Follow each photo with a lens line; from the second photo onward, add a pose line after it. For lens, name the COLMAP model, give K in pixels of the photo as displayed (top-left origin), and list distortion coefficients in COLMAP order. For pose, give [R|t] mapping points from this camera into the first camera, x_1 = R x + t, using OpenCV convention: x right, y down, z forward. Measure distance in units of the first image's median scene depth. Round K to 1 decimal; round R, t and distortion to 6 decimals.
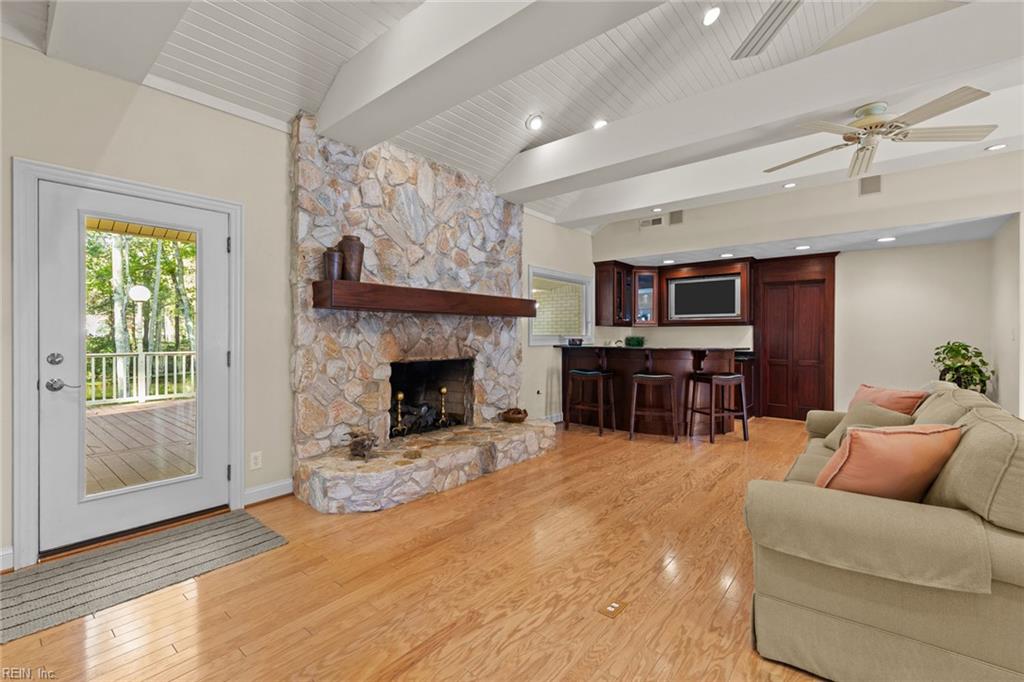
lens RADIAL K [[447.1, 0, 512.0], [0, 447.1, 341.0], [0, 0, 1]] dist [0.001322, -0.000045]
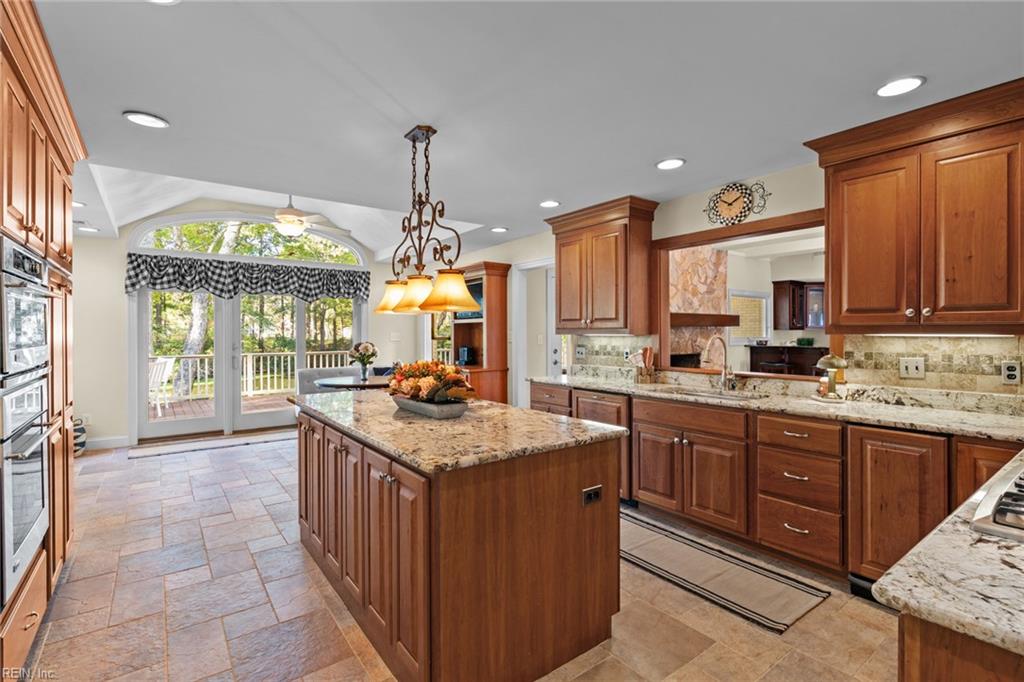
lens RADIAL K [[485.8, 0, 514.0], [0, 485.8, 334.9], [0, 0, 1]] dist [-0.000132, 0.000057]
pose [[0.972680, -0.002591, -0.232133, -0.290047], [0.000869, 0.999971, -0.007520, -0.012917], [0.232146, 0.007113, 0.972655, -0.724930]]
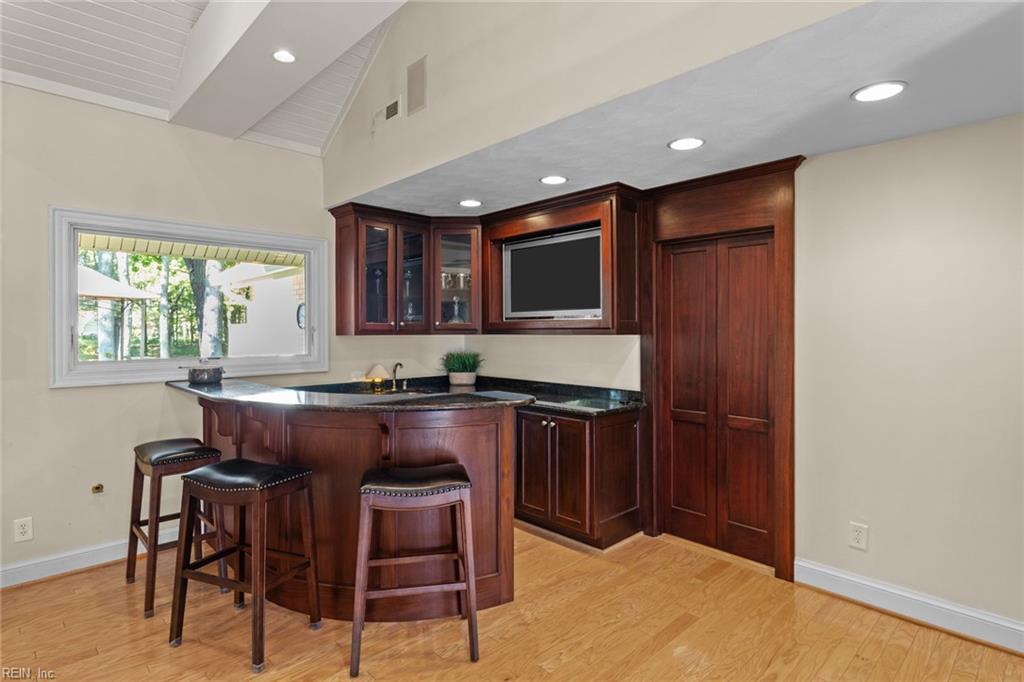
lens RADIAL K [[534.9, 0, 509.2], [0, 534.9, 330.0], [0, 0, 1]] dist [0.003705, 0.000382]
pose [[0.994127, -0.004394, -0.108135, 0.583751], [0.003267, 0.999938, -0.010602, -0.042379], [0.108175, 0.010186, 0.994080, 0.549032]]
